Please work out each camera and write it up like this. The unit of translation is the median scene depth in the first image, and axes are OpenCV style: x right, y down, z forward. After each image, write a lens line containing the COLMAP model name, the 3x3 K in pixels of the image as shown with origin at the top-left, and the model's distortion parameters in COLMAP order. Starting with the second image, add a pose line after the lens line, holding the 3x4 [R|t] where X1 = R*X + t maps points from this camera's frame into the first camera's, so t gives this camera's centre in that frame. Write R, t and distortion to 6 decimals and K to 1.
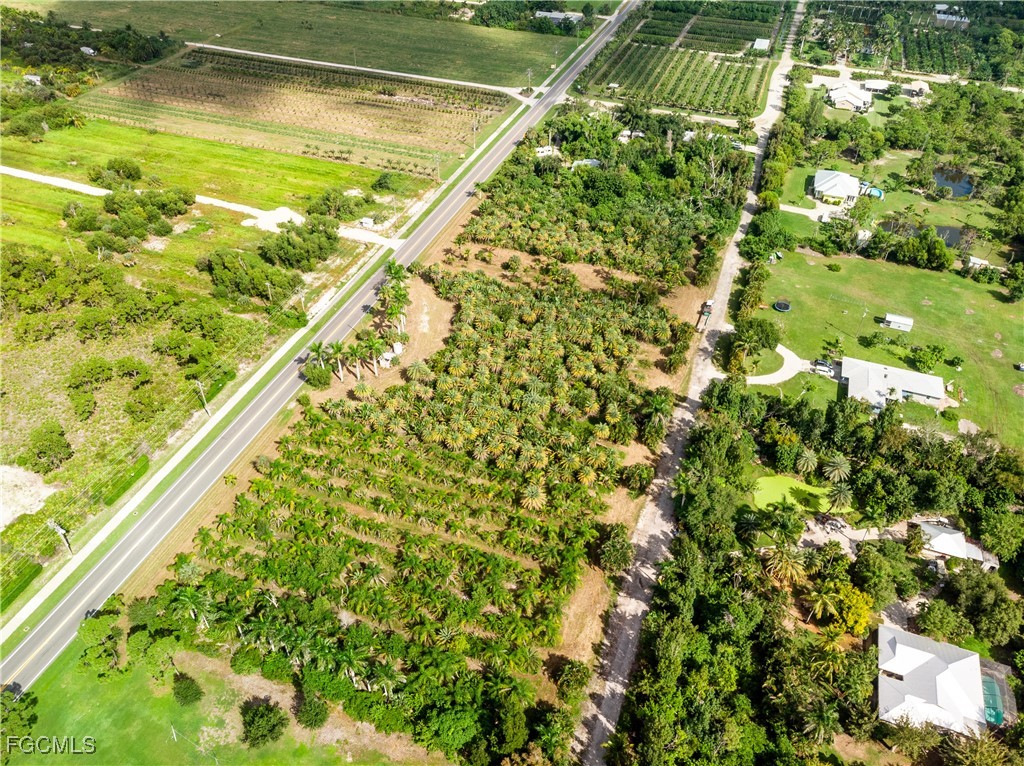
lens RADIAL K [[765.2, 0, 512.0], [0, 765.2, 383.0], [0, 0, 1]] dist [0.001353, 0.005362]
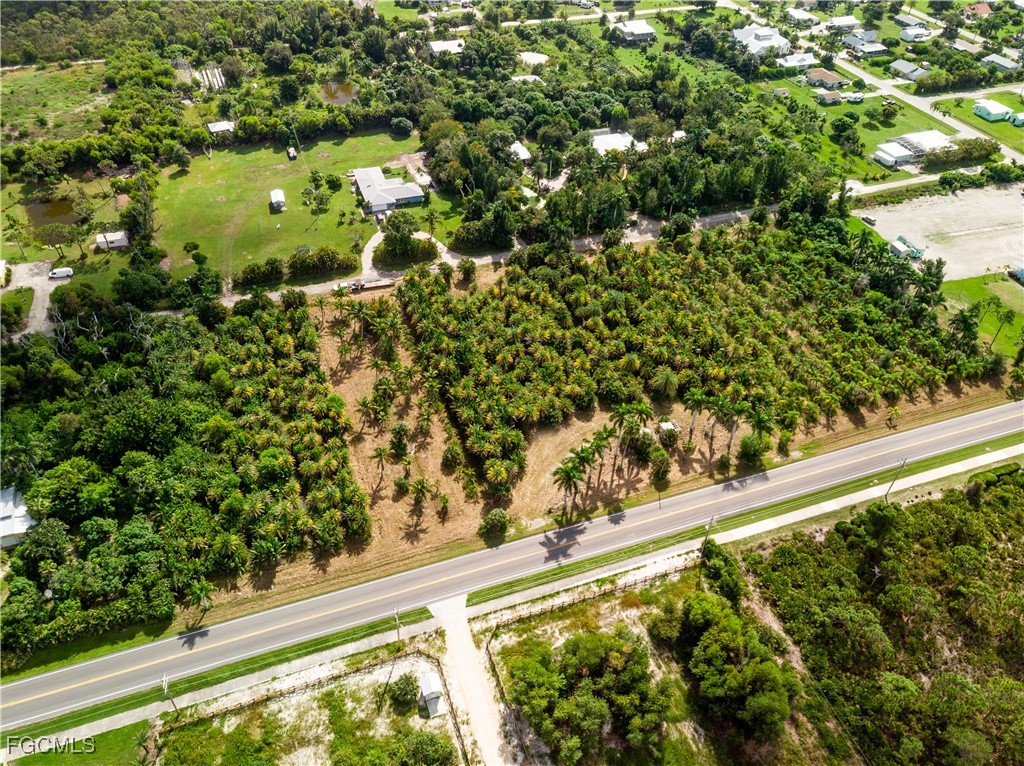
lens RADIAL K [[765.2, 0, 512.0], [0, 765.2, 383.0], [0, 0, 1]] dist [0.001353, 0.005362]
pose [[-0.633882, -0.537506, 0.556130, -0.461055], [0.467576, 0.306449, 0.829133, -0.763561], [-0.616090, 0.785606, 0.057073, 0.954430]]
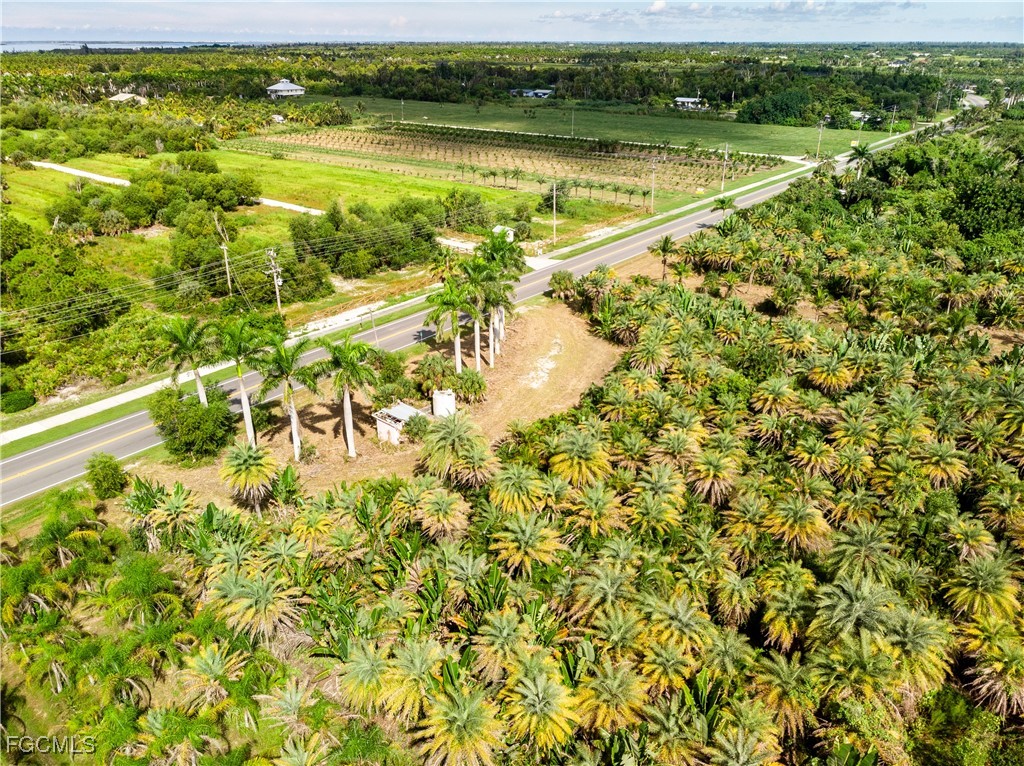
lens RADIAL K [[772.0, 0, 512.0], [0, 772.0, 383.0], [0, 0, 1]] dist [-0.007133, -0.000747]
pose [[0.947267, 0.113092, -0.299826, -0.008622], [-0.191204, 0.950317, -0.245638, 0.027573], [0.257150, 0.290013, 0.921828, 0.636271]]
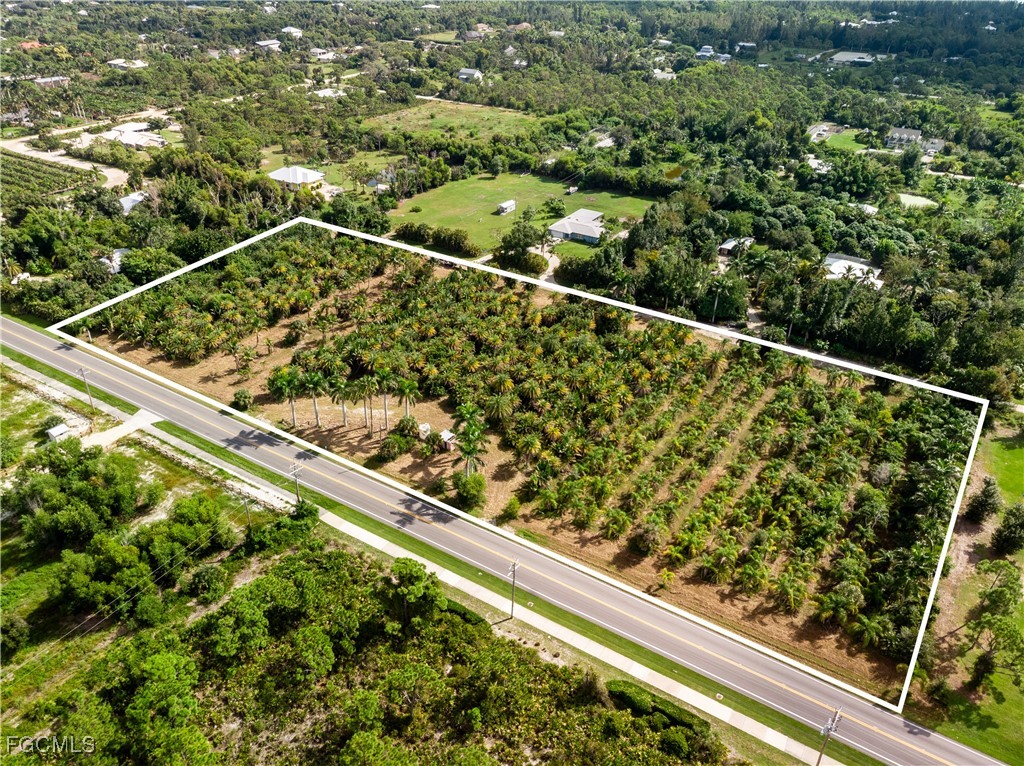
lens RADIAL K [[767.5, 0, 512.0], [0, 767.5, 383.0], [0, 0, 1]] dist [-0.031469, 0.057585]
pose [[0.212652, -0.510213, 0.833344, -0.694733], [0.611026, 0.734966, 0.294061, -0.235587], [-0.762513, 0.446662, 0.468046, 0.543886]]
